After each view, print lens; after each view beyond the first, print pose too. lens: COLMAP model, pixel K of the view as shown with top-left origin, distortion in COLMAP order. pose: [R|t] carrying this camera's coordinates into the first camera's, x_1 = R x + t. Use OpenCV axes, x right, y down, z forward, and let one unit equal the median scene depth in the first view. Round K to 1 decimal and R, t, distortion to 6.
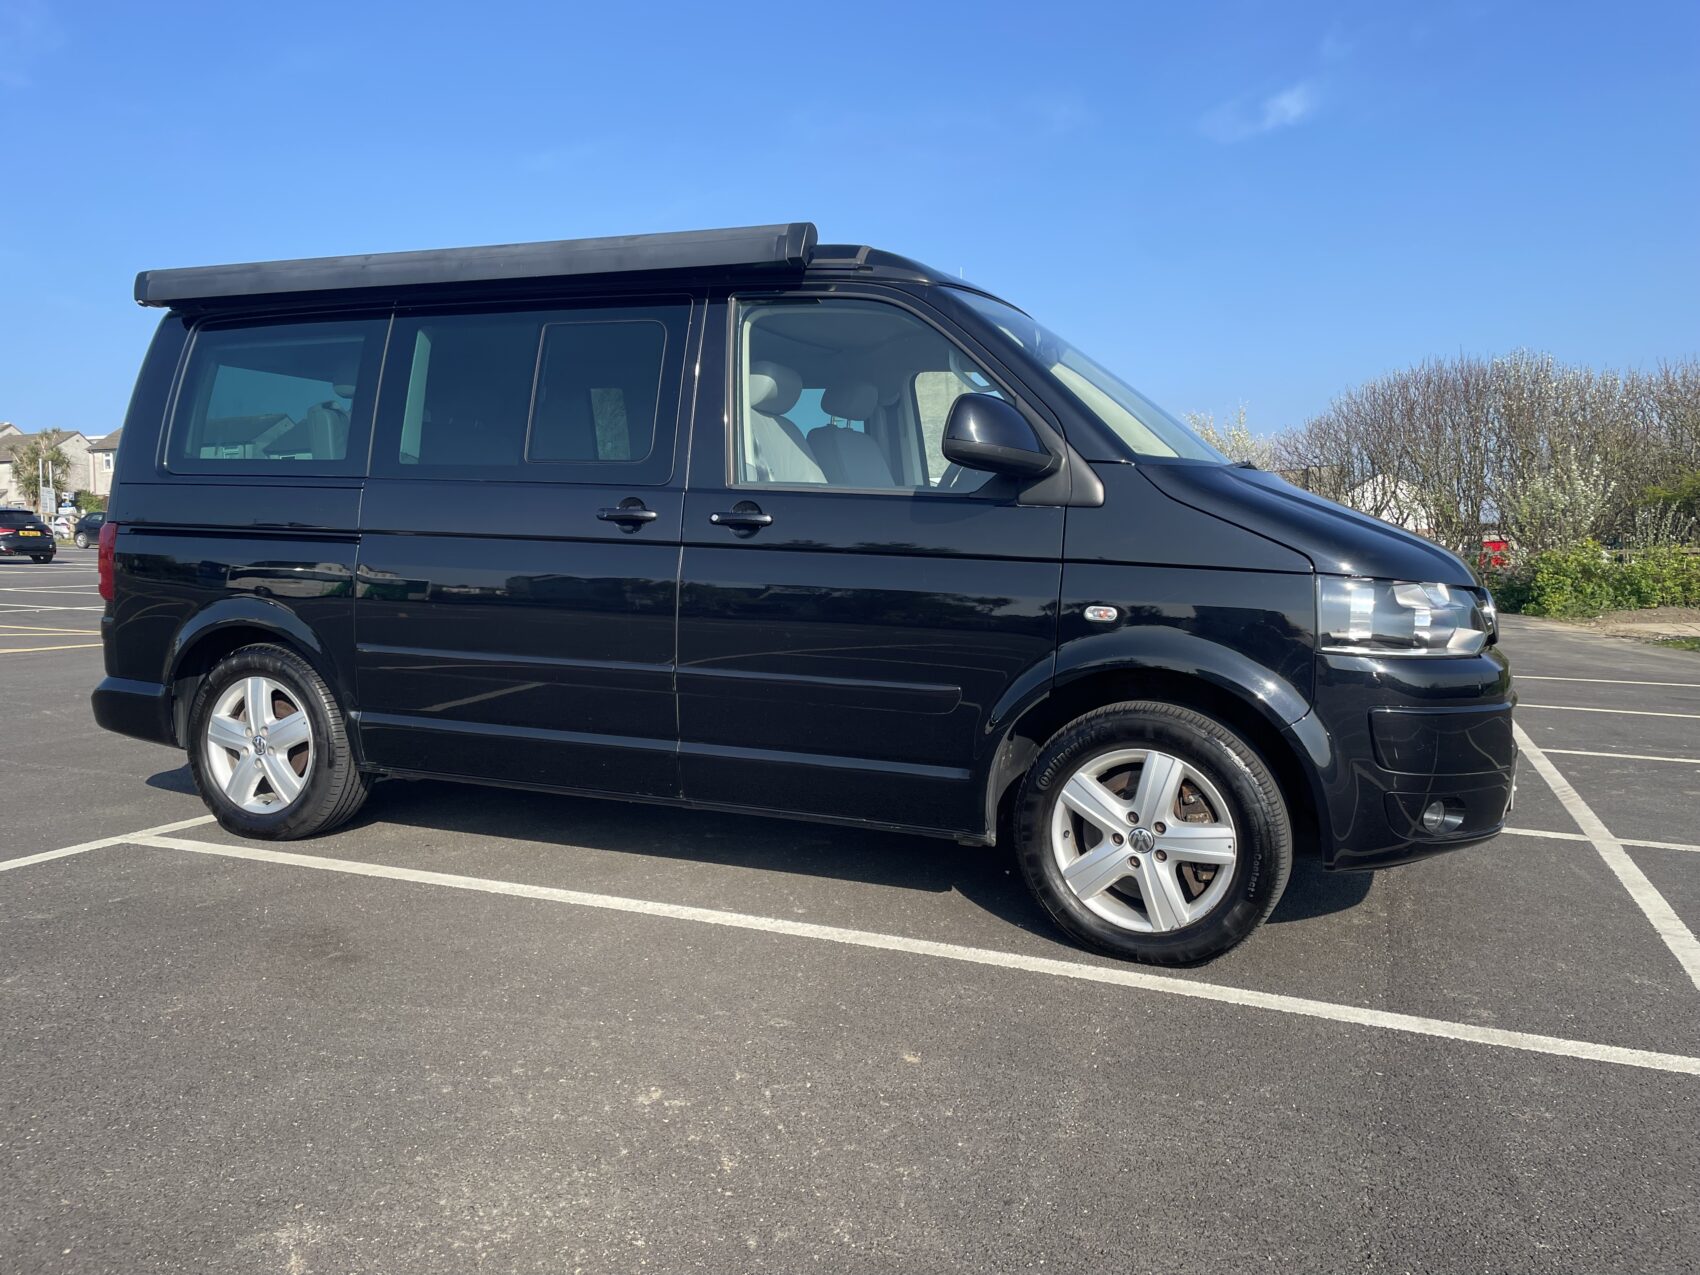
lens RADIAL K [[1293.2, 0, 856.7], [0, 1293.2, 632.4], [0, 0, 1]] dist [0.089799, -0.110592]
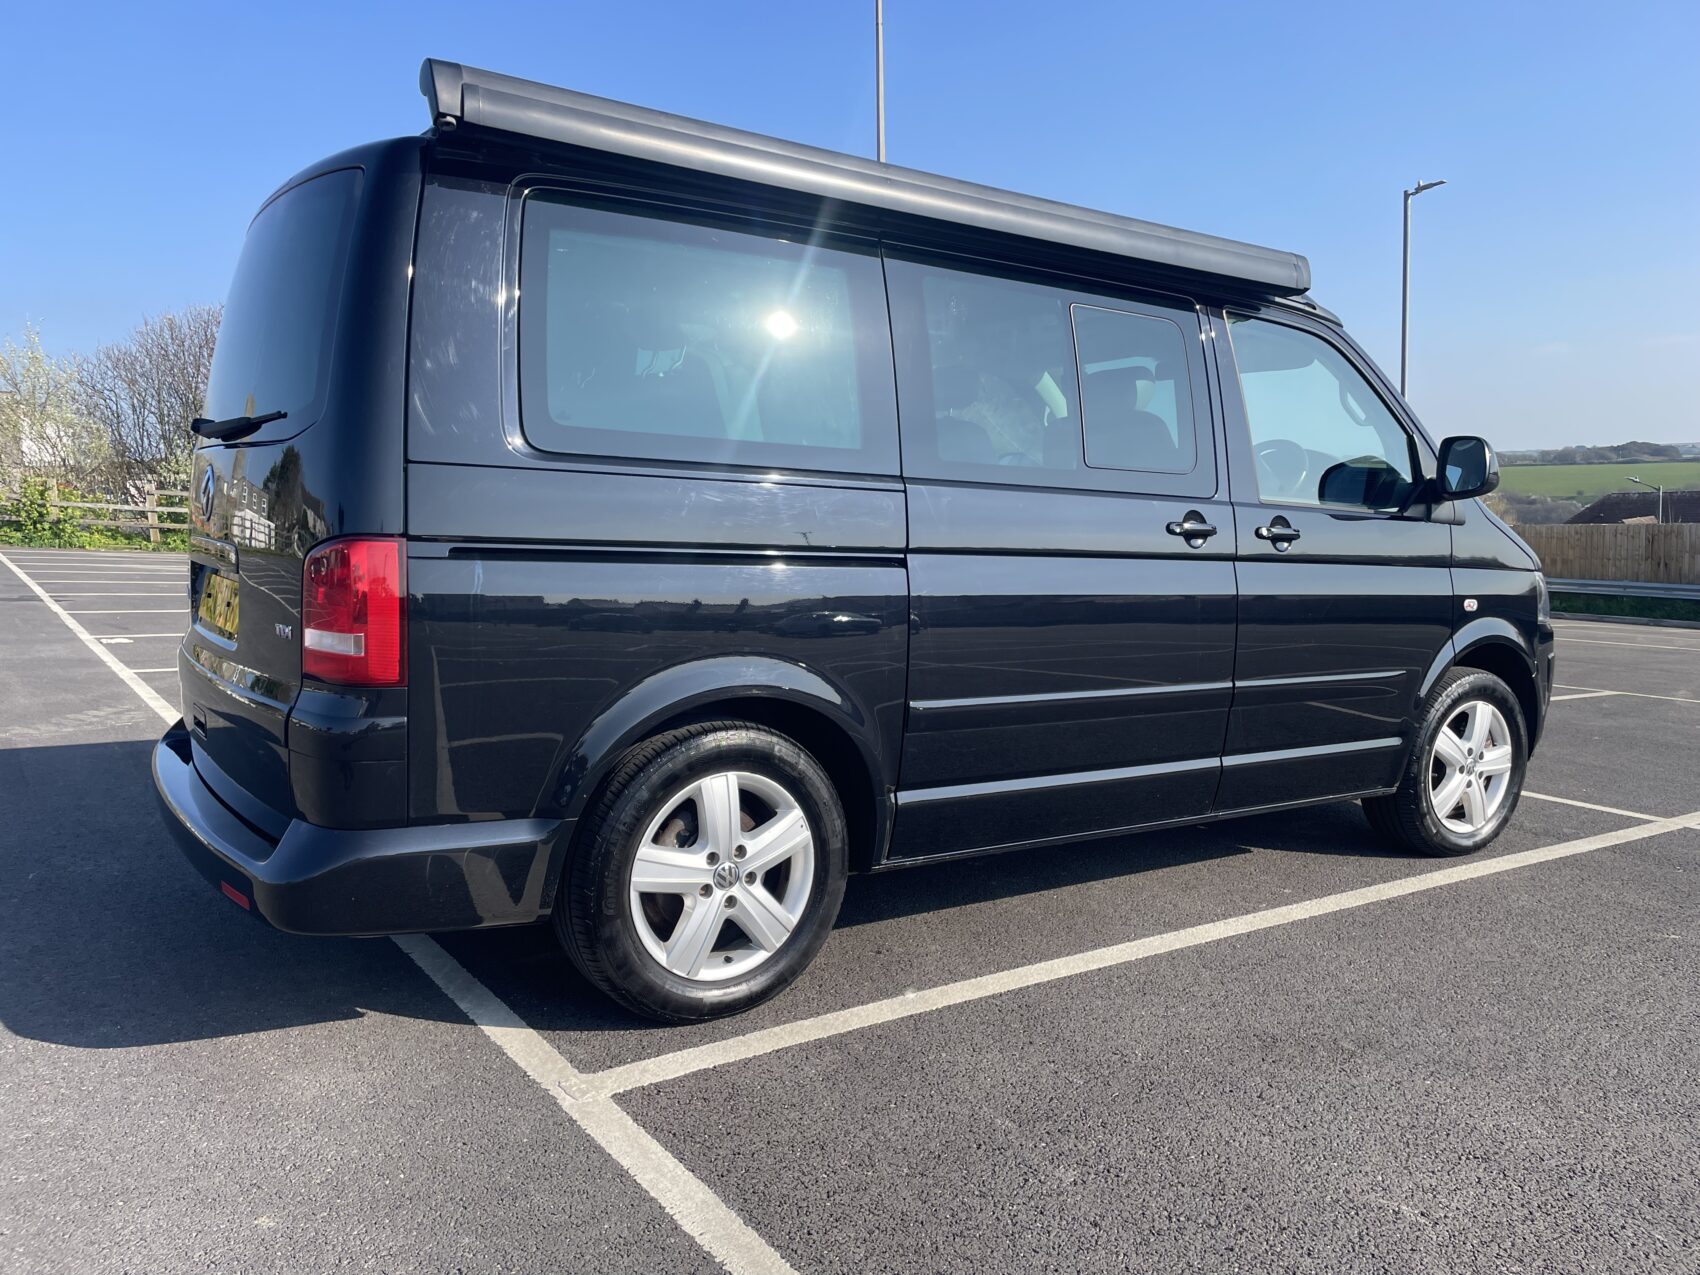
lens RADIAL K [[1293.2, 0, 856.7], [0, 1293.2, 632.4], [0, 0, 1]] dist [0.089799, -0.110592]
pose [[0.549169, -0.045430, 0.834476, -1.137608], [0.096996, 0.995238, -0.009651, -0.026671], [-0.830064, 0.086241, 0.550960, 0.682777]]
